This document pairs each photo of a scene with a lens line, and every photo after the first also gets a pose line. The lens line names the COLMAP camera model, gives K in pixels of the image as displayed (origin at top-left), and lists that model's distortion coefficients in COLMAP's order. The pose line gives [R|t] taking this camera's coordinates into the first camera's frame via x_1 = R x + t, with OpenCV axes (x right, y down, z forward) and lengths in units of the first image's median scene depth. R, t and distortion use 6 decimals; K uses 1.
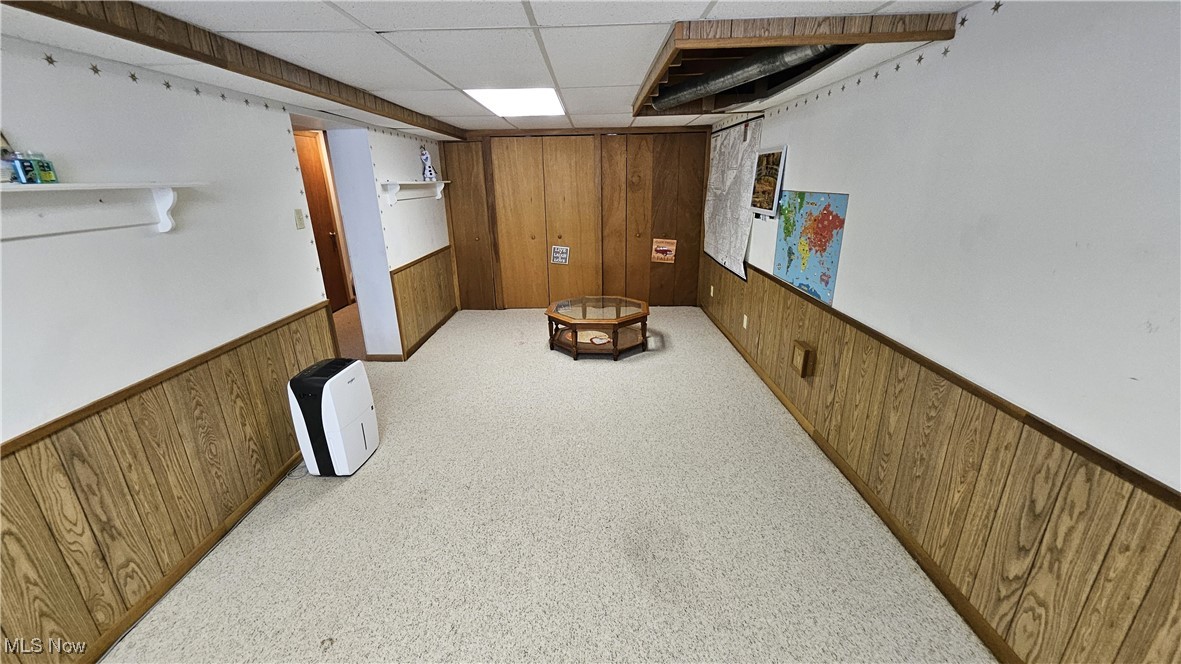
lens RADIAL K [[466.0, 0, 588.4], [0, 466.0, 333.9], [0, 0, 1]] dist [0.001846, -0.000296]
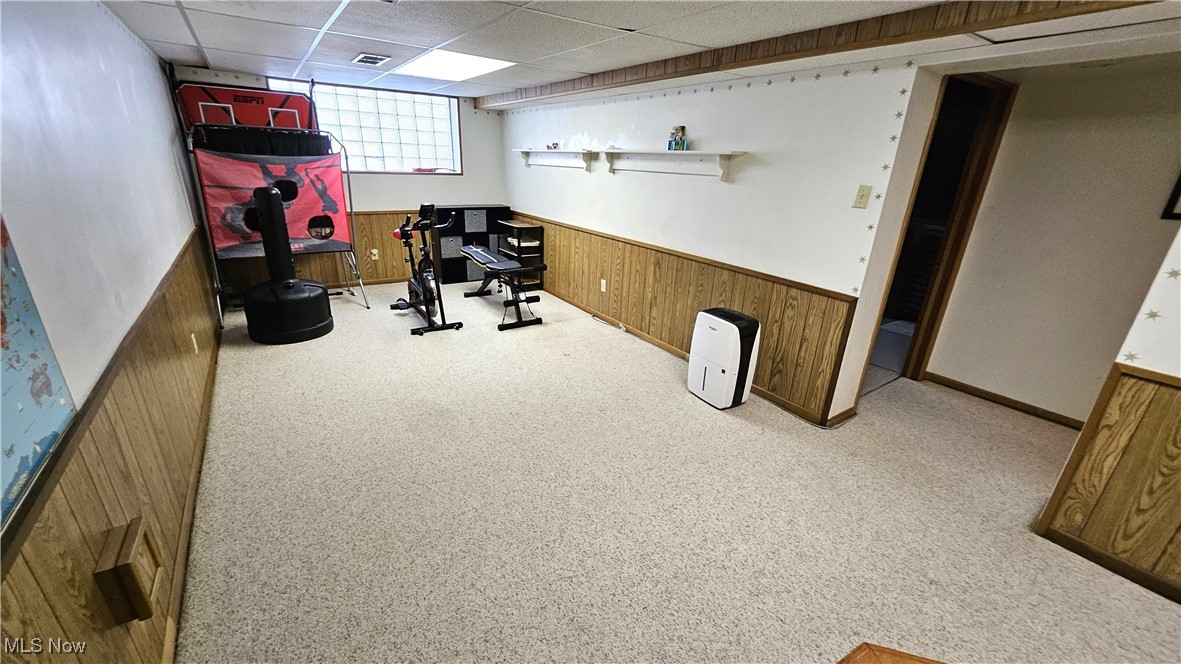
lens RADIAL K [[466.0, 0, 588.3], [0, 466.0, 333.0], [0, 0, 1]] dist [0.001846, -0.000296]
pose [[-0.823357, 0.197624, -0.532004, 0.477350], [-0.193469, 0.783521, 0.590478, -0.690366], [0.533529, 0.589100, -0.606883, 2.090092]]
